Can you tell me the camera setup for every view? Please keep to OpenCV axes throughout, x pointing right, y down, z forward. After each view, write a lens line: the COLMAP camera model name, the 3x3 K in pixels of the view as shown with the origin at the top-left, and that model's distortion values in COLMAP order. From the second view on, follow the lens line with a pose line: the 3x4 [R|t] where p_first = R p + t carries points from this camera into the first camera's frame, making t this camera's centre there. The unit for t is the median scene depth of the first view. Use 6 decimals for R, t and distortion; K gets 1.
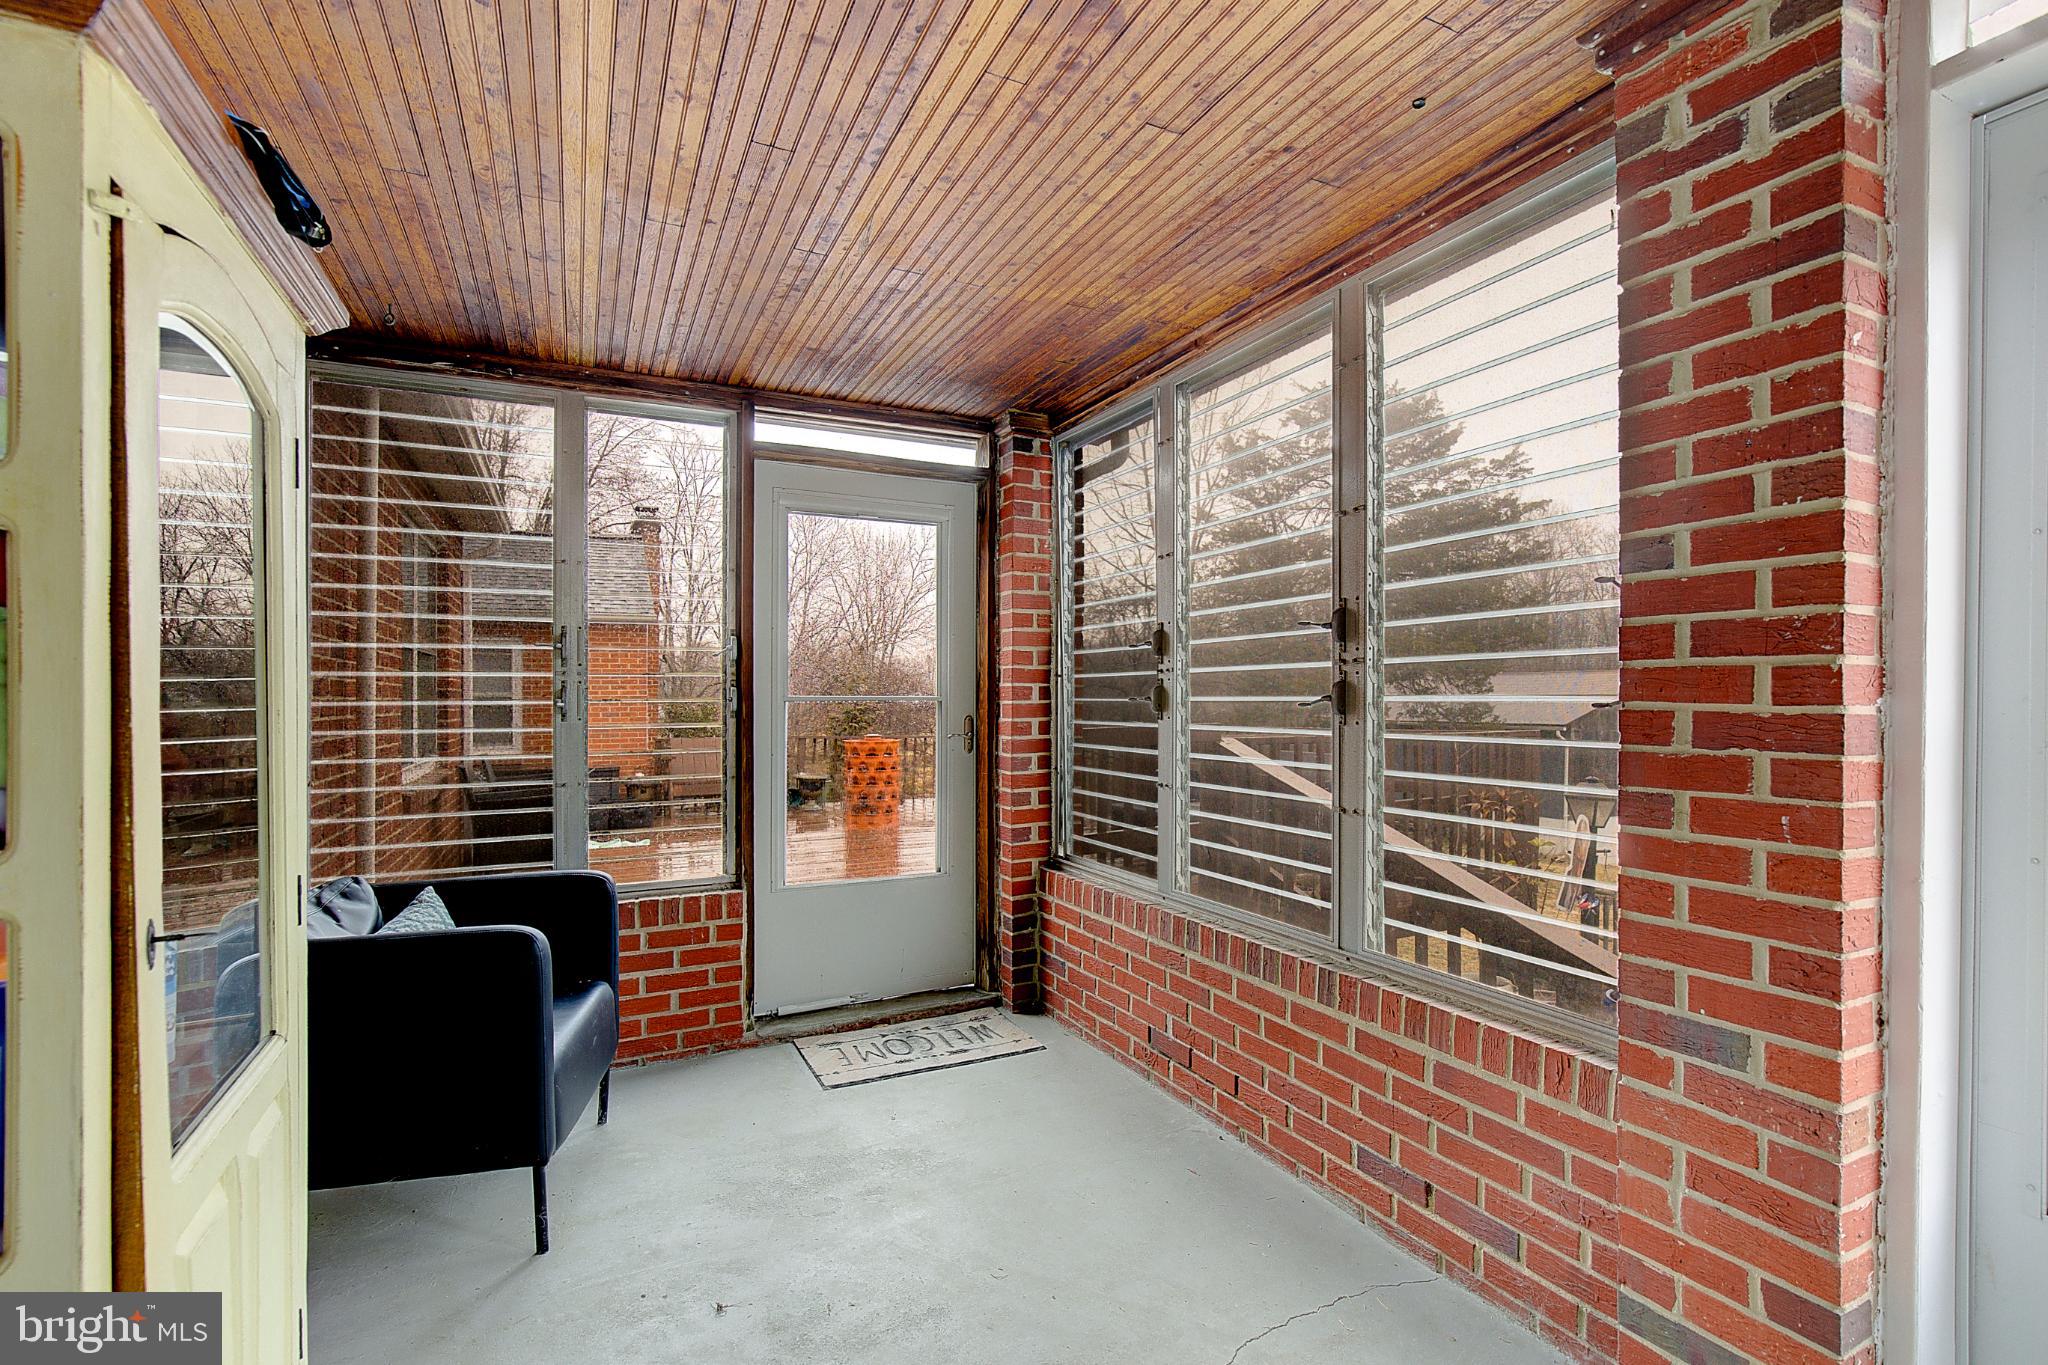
lens RADIAL K [[964.7, 0, 1027.2], [0, 964.7, 695.0], [0, 0, 1]] dist [-0.015929, 0.000940]
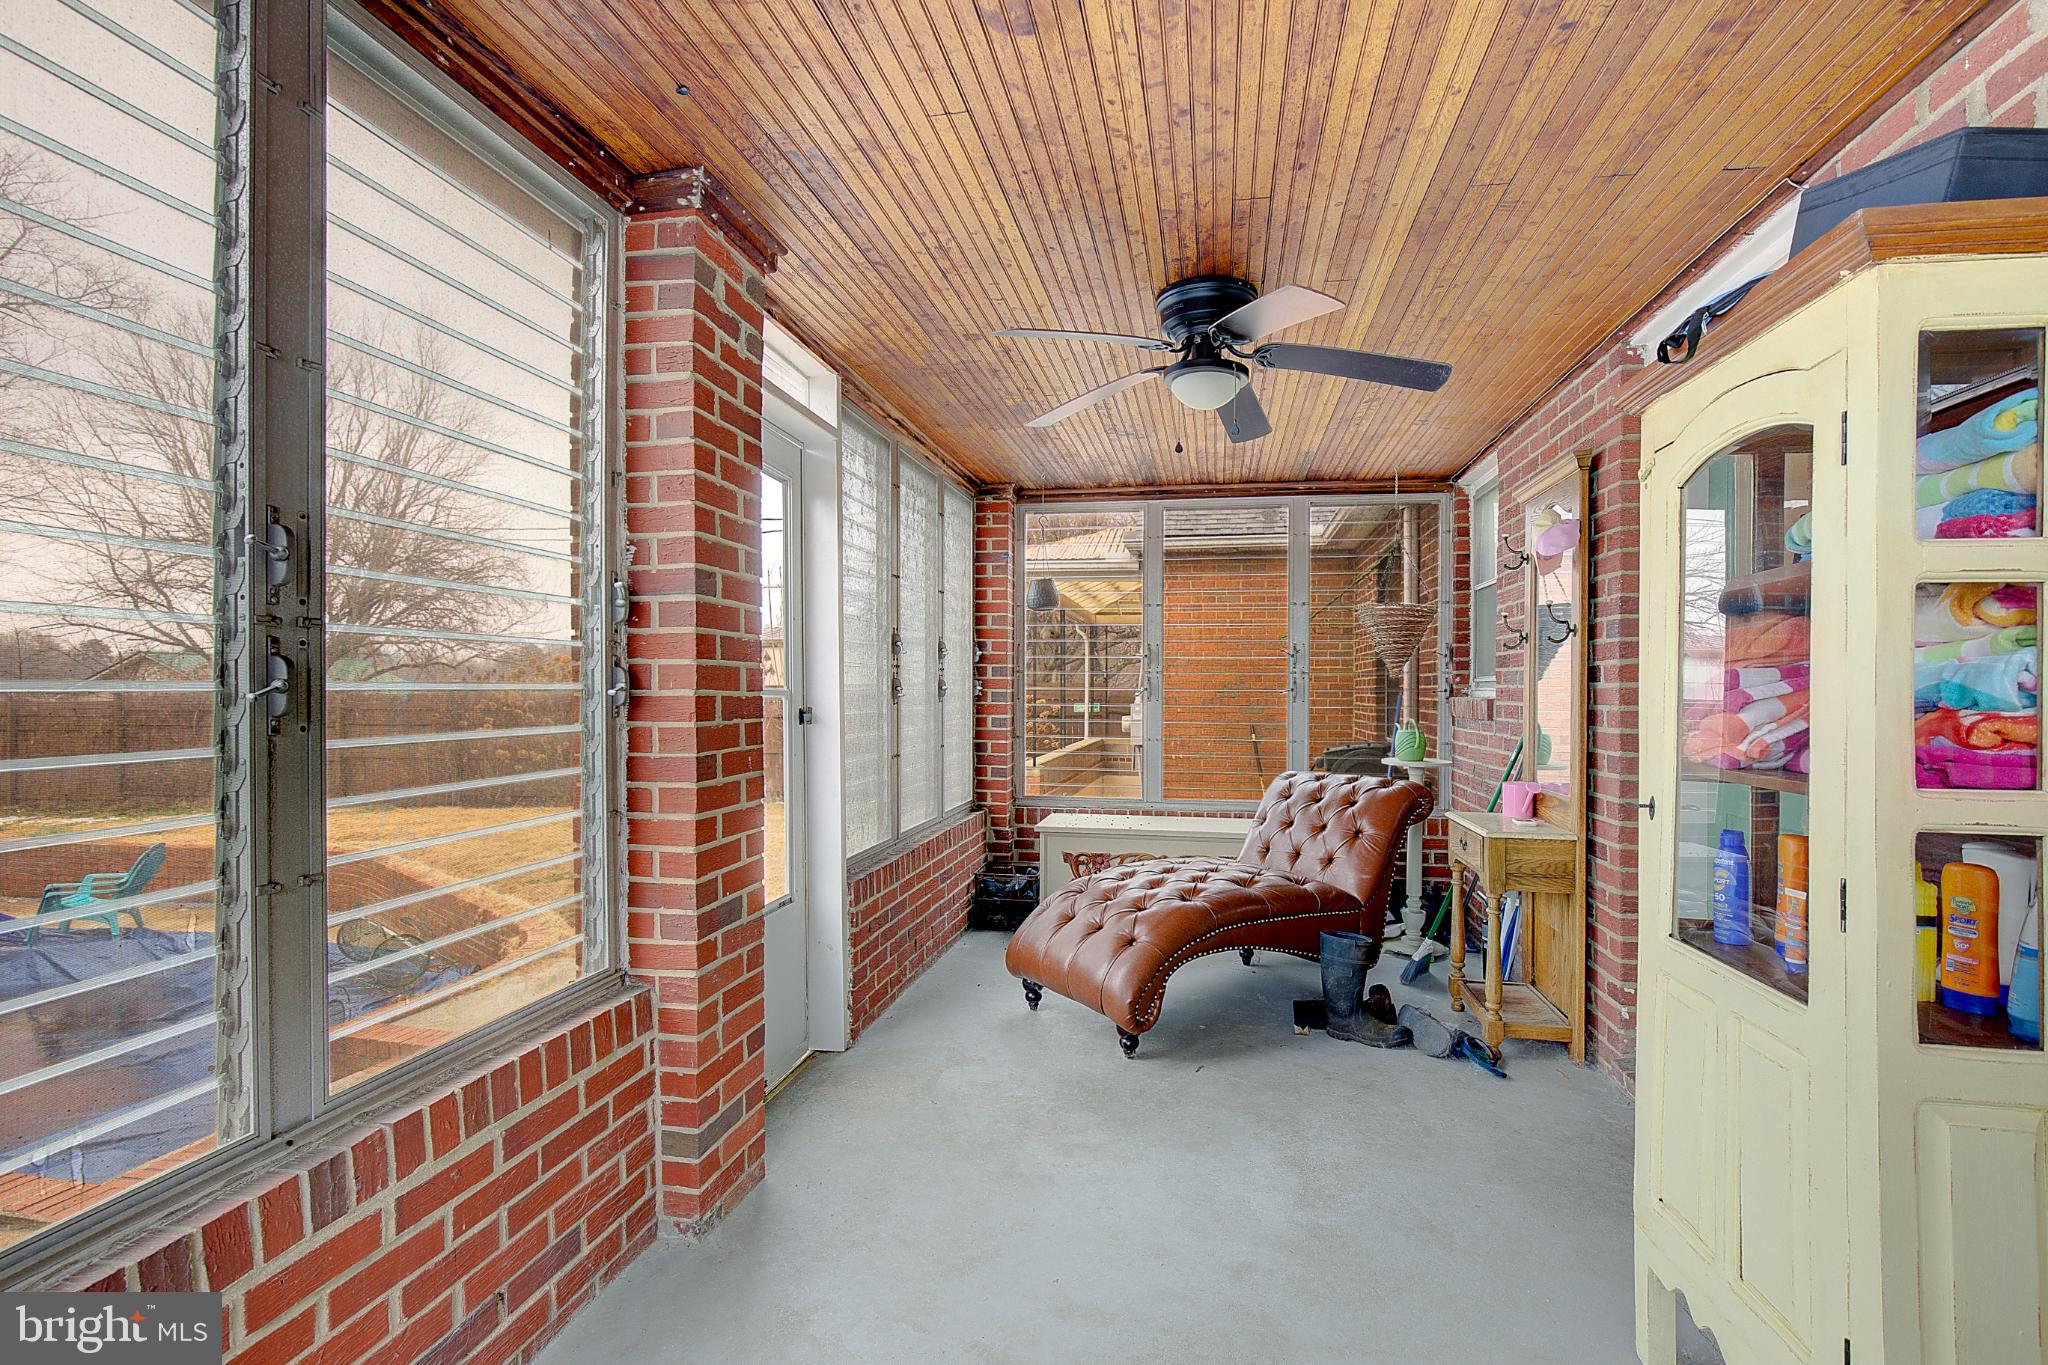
lens RADIAL K [[964.7, 0, 1025.6], [0, 964.7, 690.0], [0, 0, 1]] dist [-0.015929, 0.000940]
pose [[-0.808301, -0.000480, 0.588770, -0.414791], [-0.003175, 0.999989, -0.003542, 0.008303], [-0.588762, -0.004733, -0.808293, 1.416759]]
